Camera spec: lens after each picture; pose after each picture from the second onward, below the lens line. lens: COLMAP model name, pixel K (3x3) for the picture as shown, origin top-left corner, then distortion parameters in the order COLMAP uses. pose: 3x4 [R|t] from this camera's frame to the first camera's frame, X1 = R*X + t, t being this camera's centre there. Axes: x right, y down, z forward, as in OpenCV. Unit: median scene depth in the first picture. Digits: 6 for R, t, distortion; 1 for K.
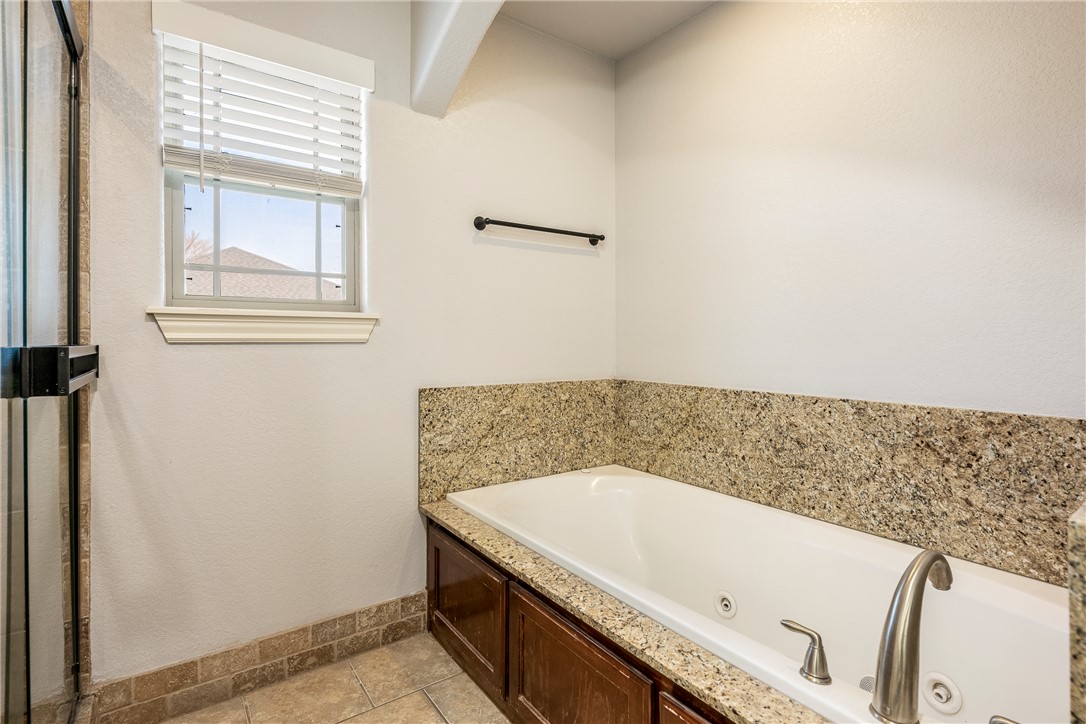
lens RADIAL K [[507.7, 0, 539.4], [0, 507.7, 339.3], [0, 0, 1]] dist [-0.000944, -0.000240]
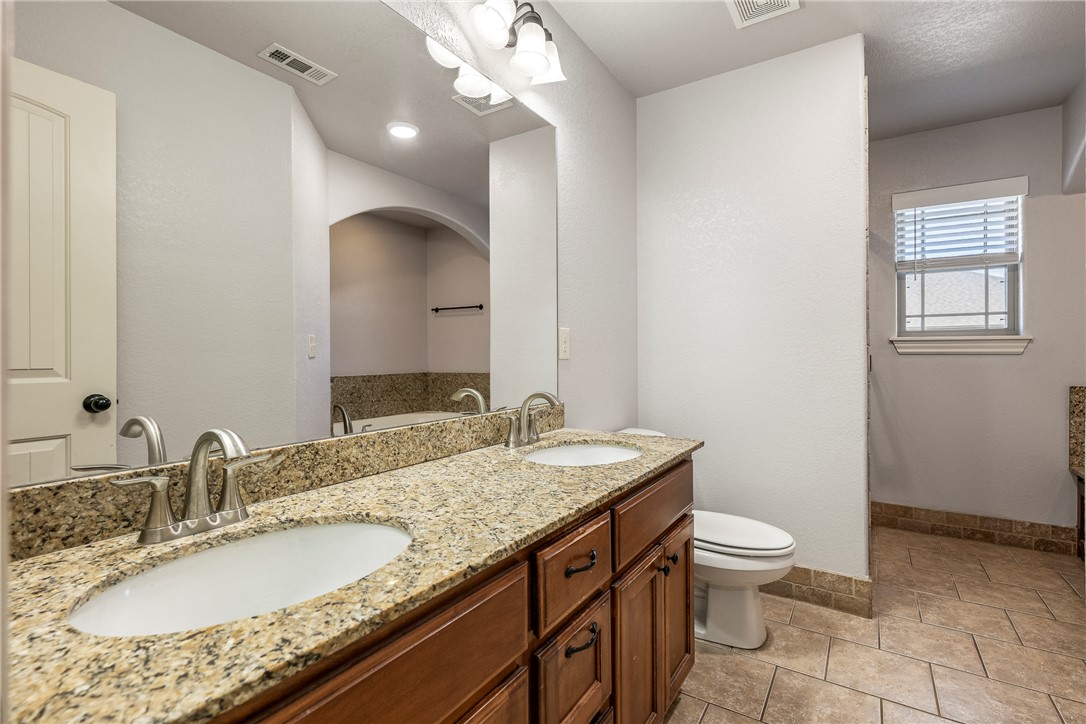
lens RADIAL K [[507.7, 0, 543.9], [0, 507.7, 356.9], [0, 0, 1]] dist [-0.000944, -0.000240]
pose [[0.355254, 0.003092, -0.934765, 0.620058], [0.001162, 0.999992, 0.003749, 0.007119], [0.934769, -0.002418, 0.355248, -0.975851]]
